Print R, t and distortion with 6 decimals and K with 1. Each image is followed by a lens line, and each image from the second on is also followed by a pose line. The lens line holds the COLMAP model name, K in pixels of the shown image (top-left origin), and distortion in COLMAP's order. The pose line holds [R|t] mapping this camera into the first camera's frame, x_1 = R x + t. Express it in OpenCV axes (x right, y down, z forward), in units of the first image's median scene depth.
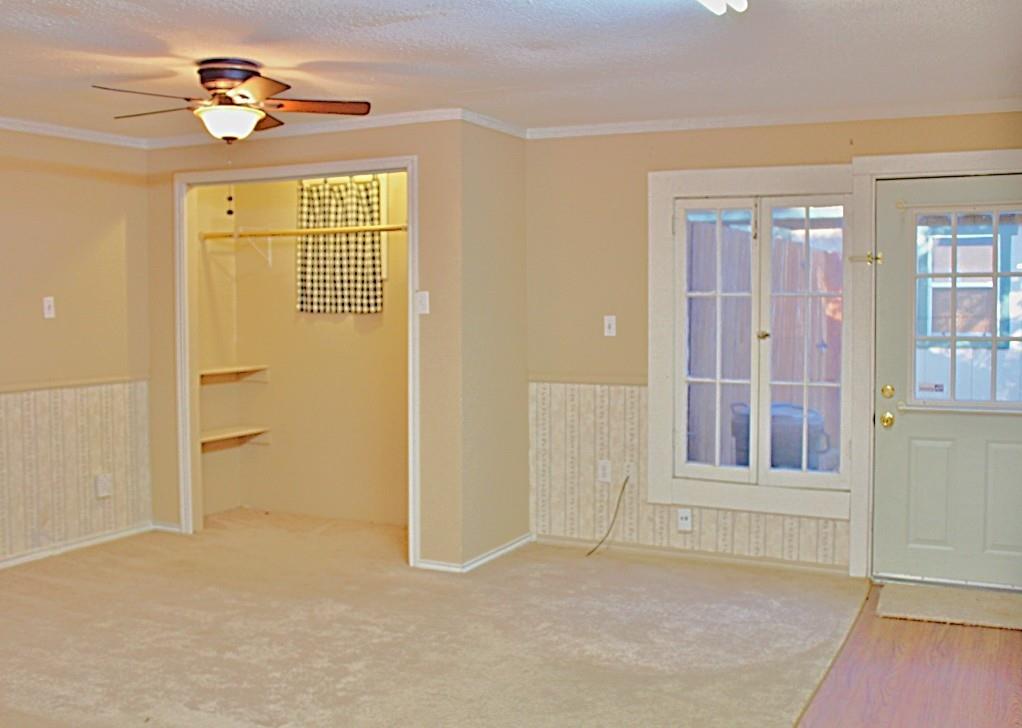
lens RADIAL K [[1059.7, 0, 512.2], [0, 1059.7, 362.8], [0, 0, 1]] dist [-0.138757, 0.000000]
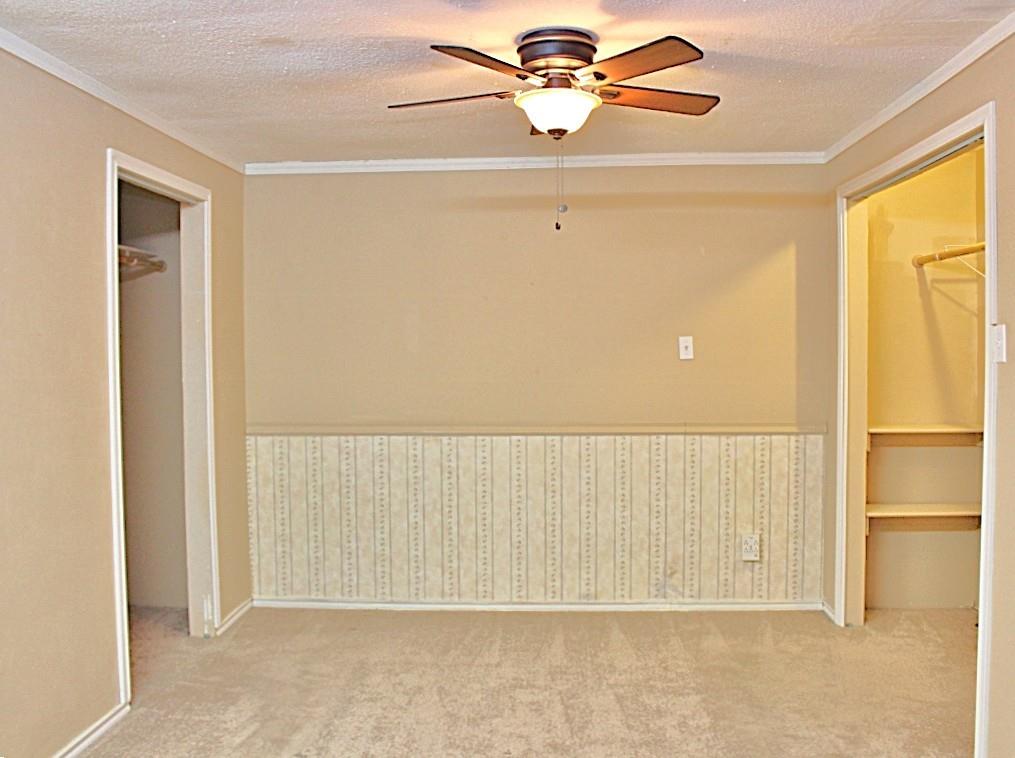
lens RADIAL K [[924.7, 0, 508.7], [0, 924.7, 375.0], [0, 0, 1]] dist [-0.137548, 0.000000]
pose [[0.390817, 0.025980, -0.920102, 1.360918], [-0.052160, 0.998620, 0.006042, -0.134513], [0.918989, 0.045631, 0.391633, 2.779496]]
